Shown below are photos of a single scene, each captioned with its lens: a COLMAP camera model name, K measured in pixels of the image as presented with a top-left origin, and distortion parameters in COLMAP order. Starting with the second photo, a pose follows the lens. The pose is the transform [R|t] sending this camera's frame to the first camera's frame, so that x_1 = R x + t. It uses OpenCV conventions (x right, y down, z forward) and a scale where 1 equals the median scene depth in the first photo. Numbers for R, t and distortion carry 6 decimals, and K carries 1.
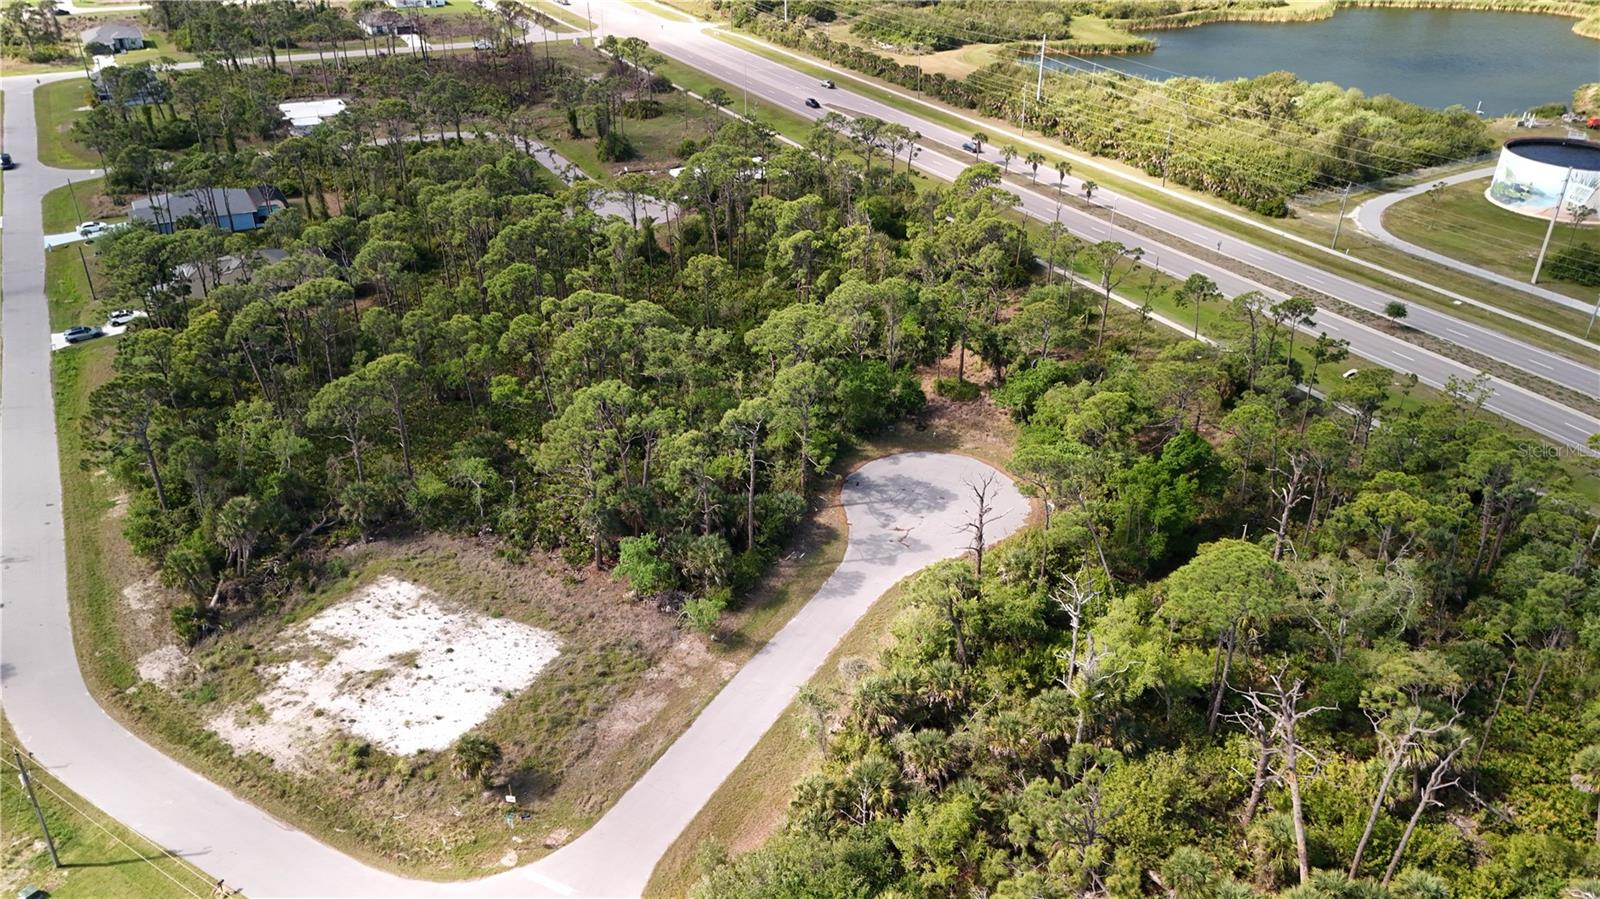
lens RADIAL K [[1168.8, 0, 800.3], [0, 1168.8, 446.4], [0, 0, 1]] dist [0.073428, -0.067367]
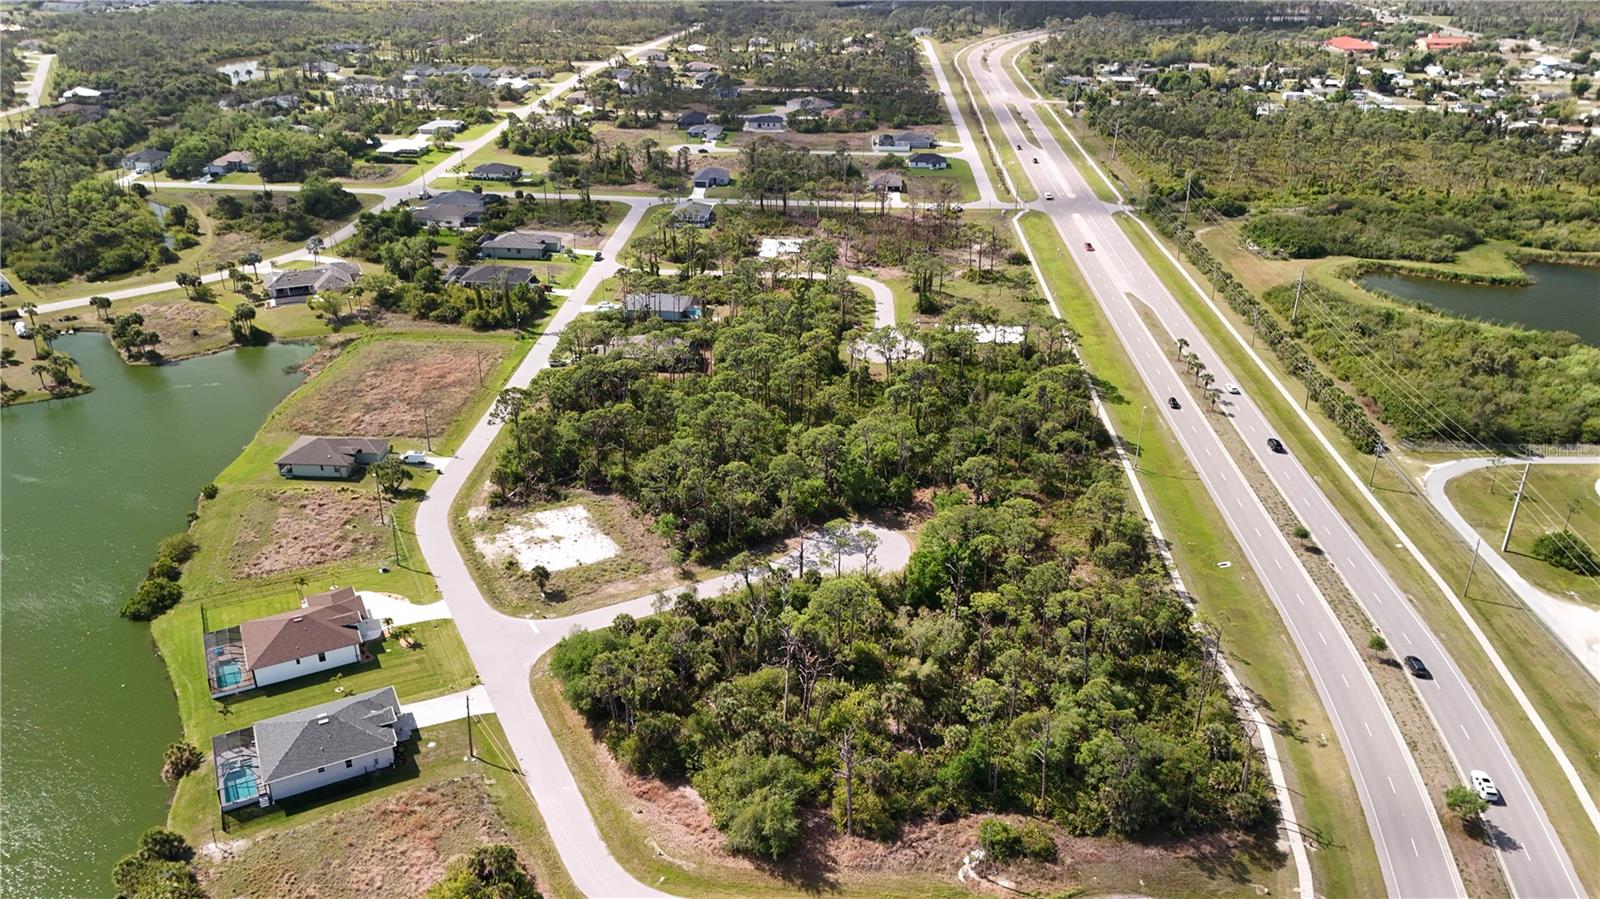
lens RADIAL K [[1168.8, 0, 797.2], [0, 1168.8, 455.1], [0, 0, 1]] dist [0.073428, -0.067367]
pose [[0.841888, 0.228402, -0.488934, 0.887017], [-0.261631, 0.965168, 0.000374, -0.069983], [0.471989, 0.127605, 0.872321, -0.577790]]
